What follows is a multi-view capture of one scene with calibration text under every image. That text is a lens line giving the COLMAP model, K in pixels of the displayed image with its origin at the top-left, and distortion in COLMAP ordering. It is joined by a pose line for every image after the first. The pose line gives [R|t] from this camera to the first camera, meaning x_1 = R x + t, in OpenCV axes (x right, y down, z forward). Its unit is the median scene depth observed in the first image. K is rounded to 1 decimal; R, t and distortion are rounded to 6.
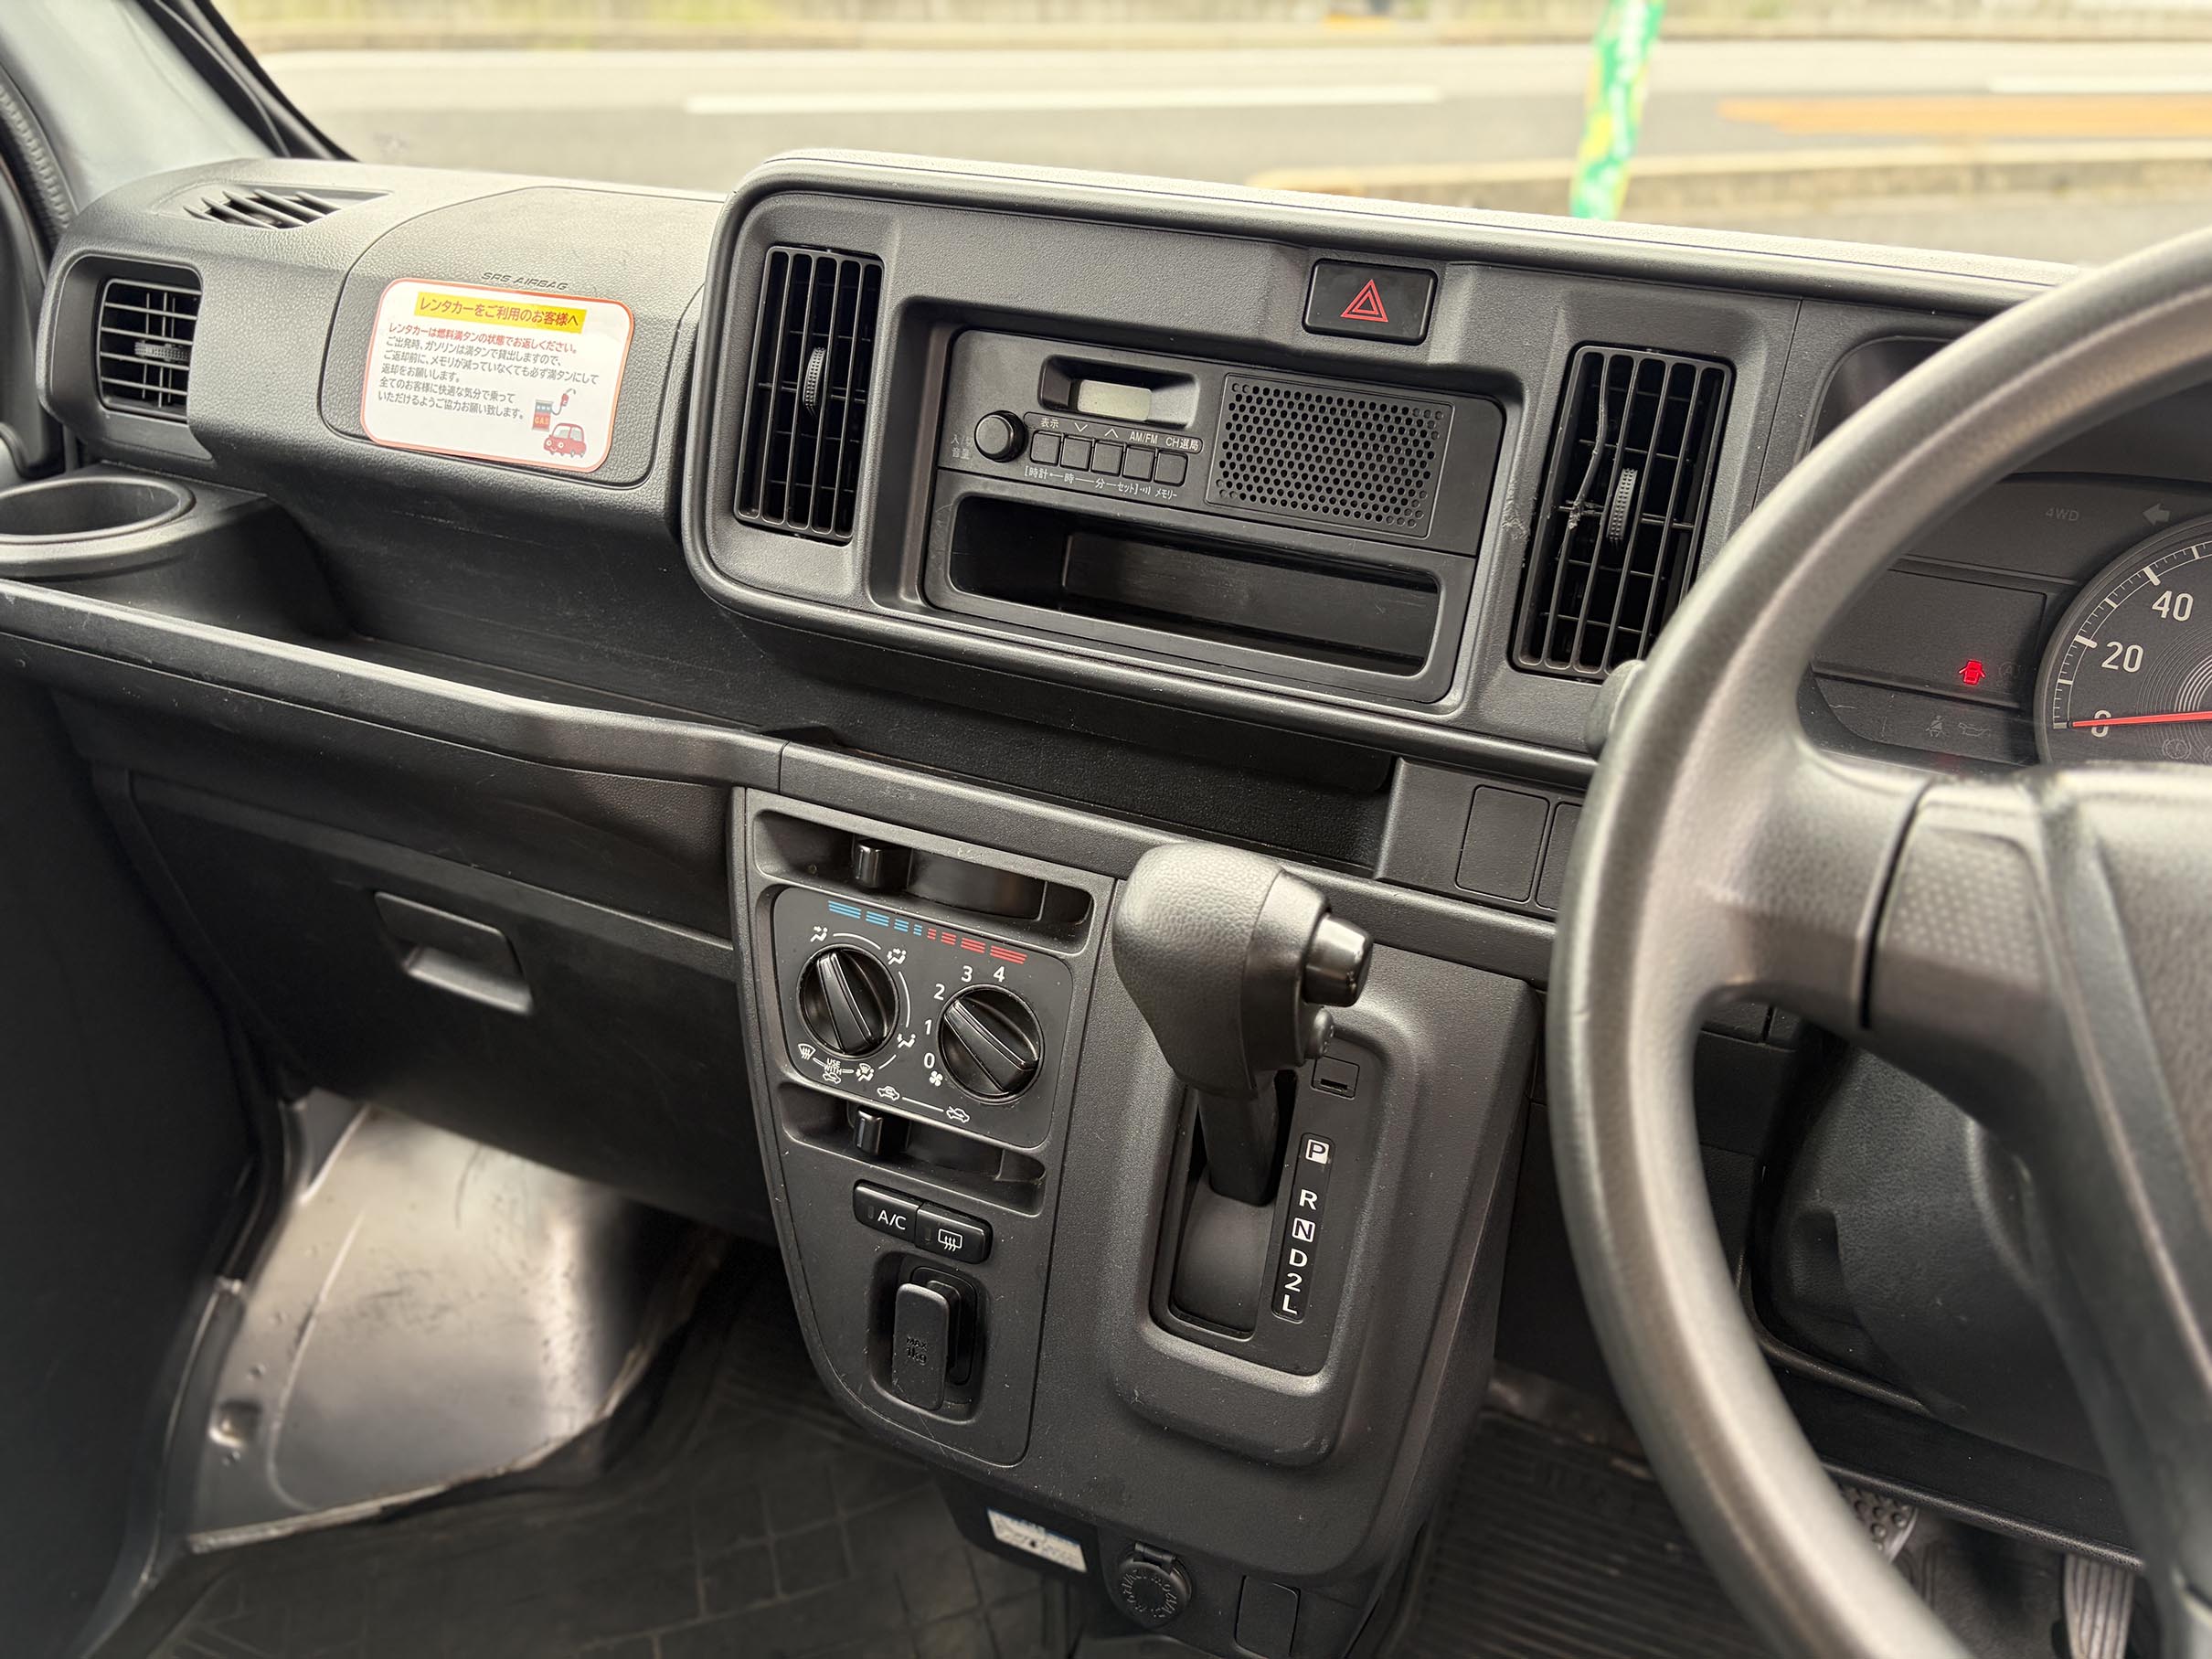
lens RADIAL K [[1704.6, 0, 1106.0], [0, 1704.6, 829.5], [0, 0, 1]] dist [0.006816, 0.002903]
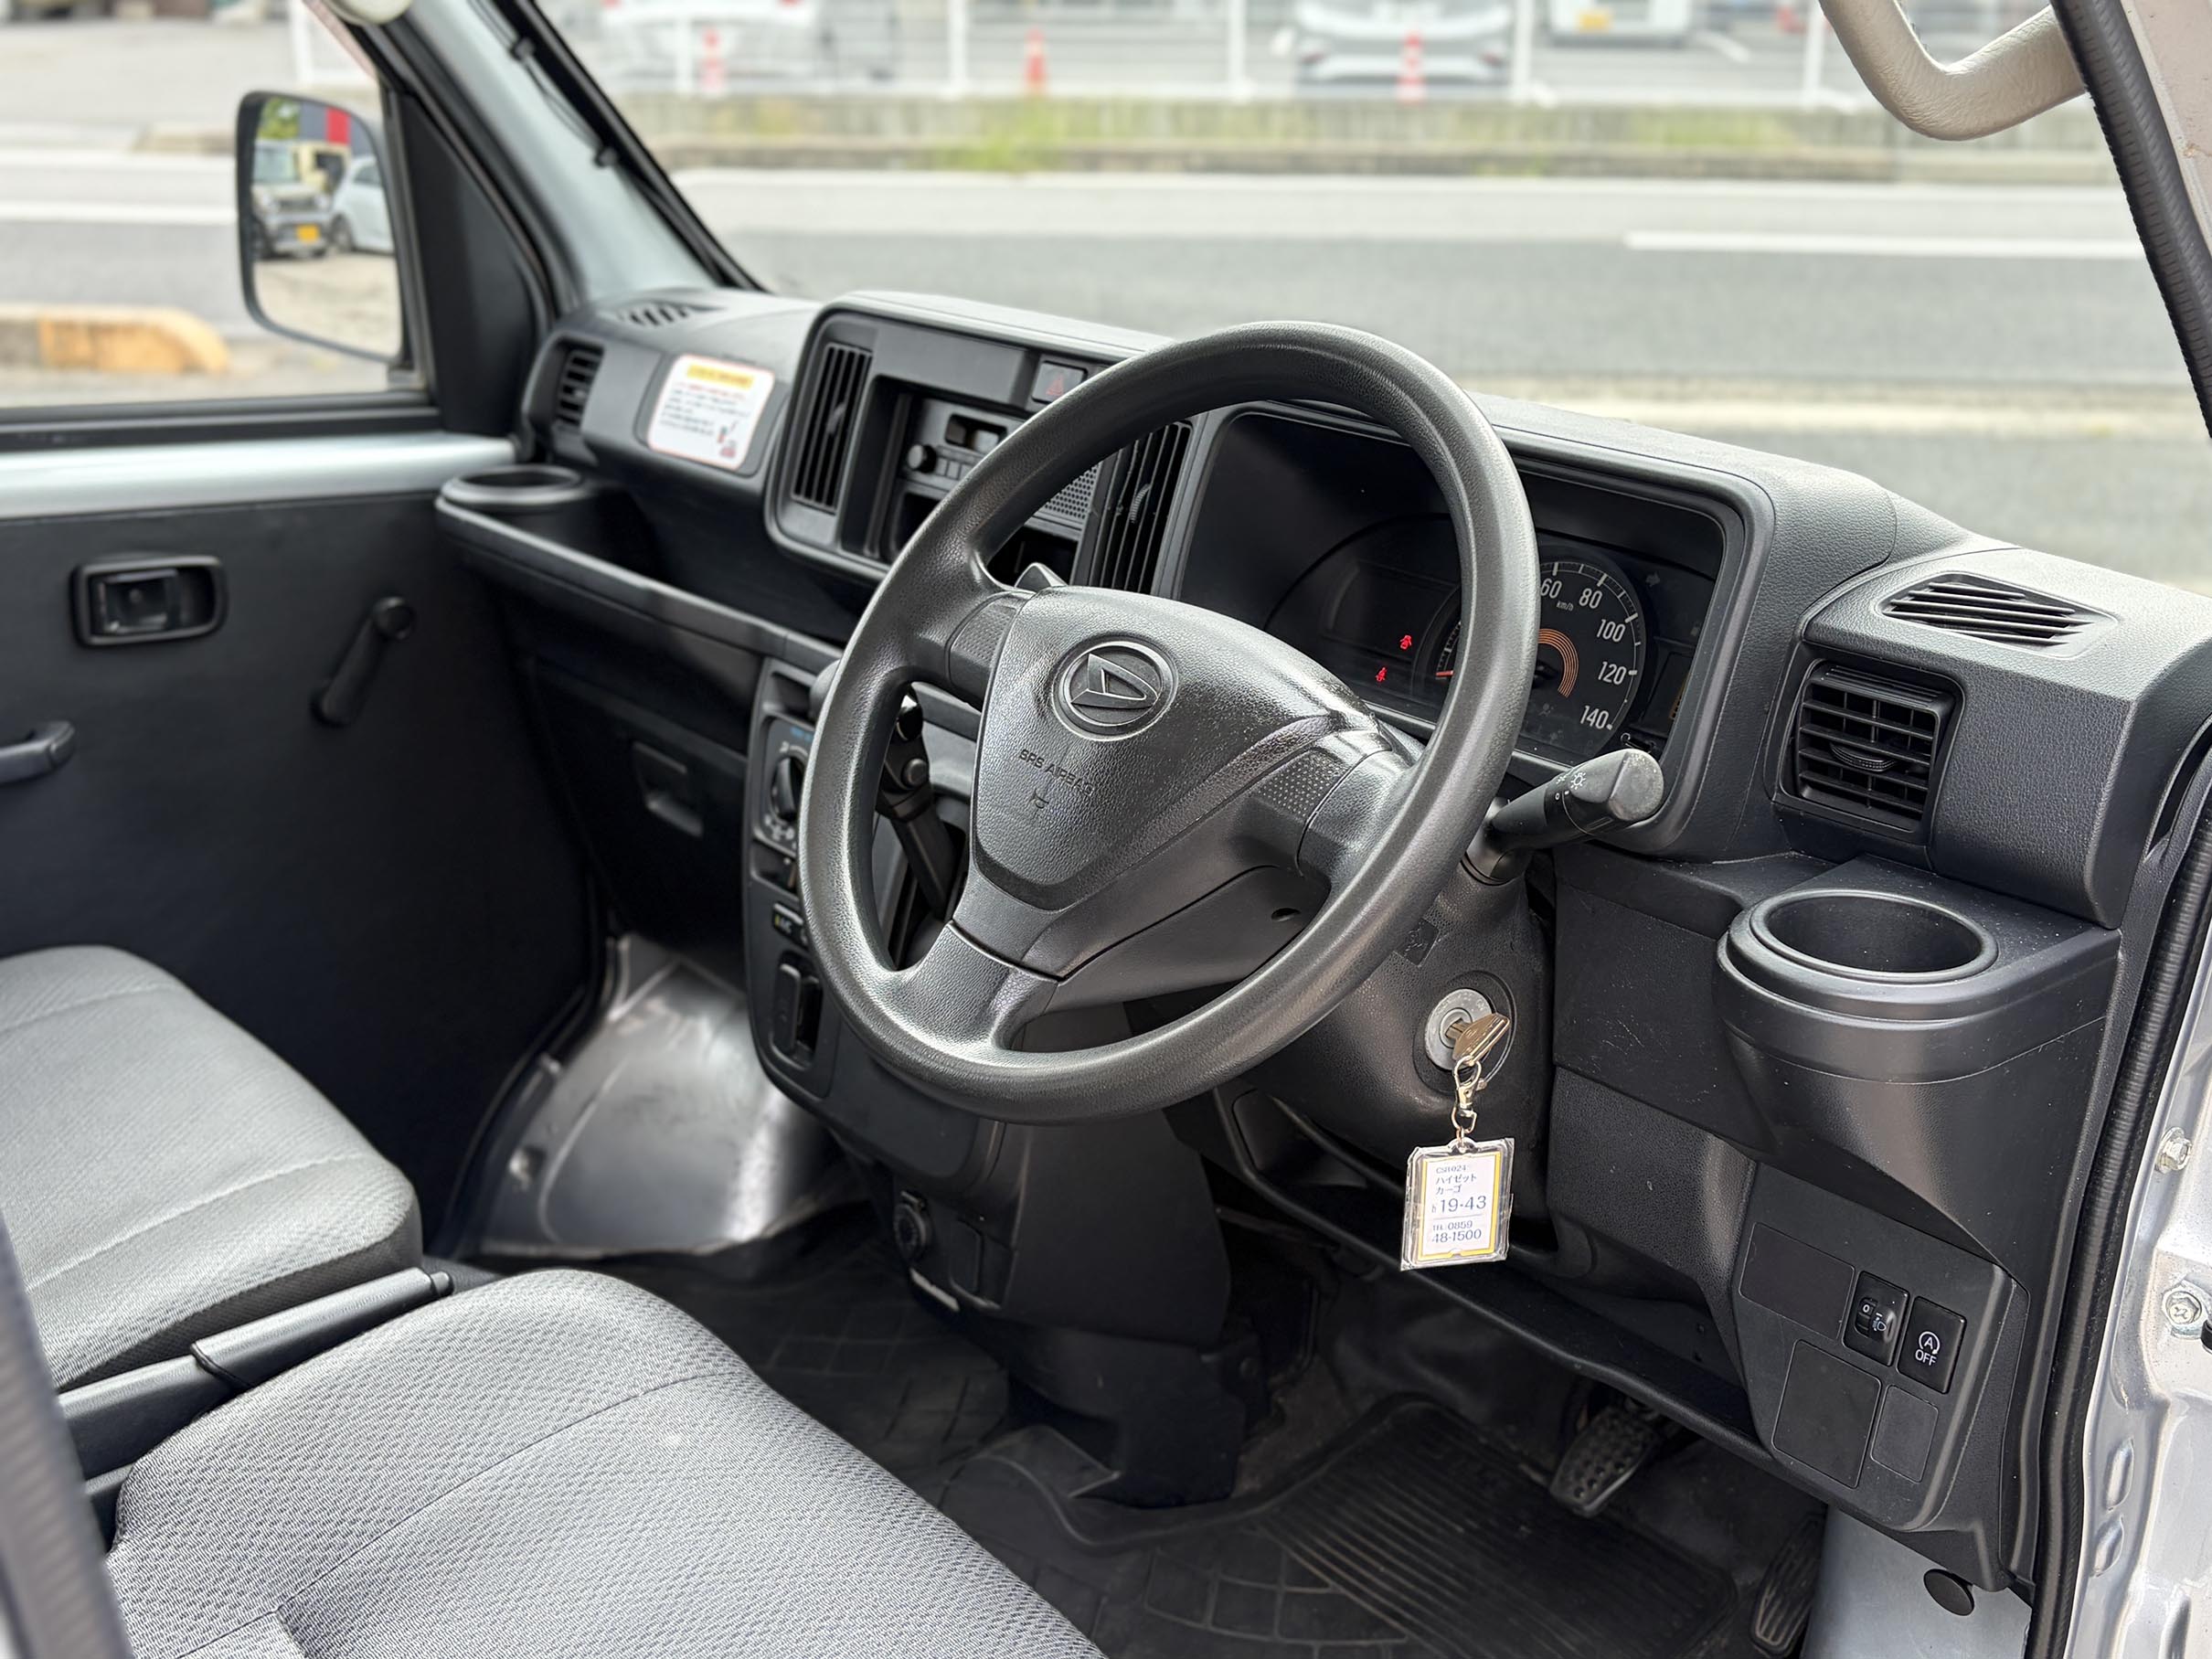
lens RADIAL K [[2296.2, 0, 1106.0], [0, 2296.2, 829.5], [0, 0, 1]] dist [0.005172, 0.001702]
pose [[0.893469, 0.138829, -0.427130, 1.044111], [-0.203951, 0.972729, -0.110461, 0.314395], [0.400147, 0.185807, 0.897418, -0.827026]]
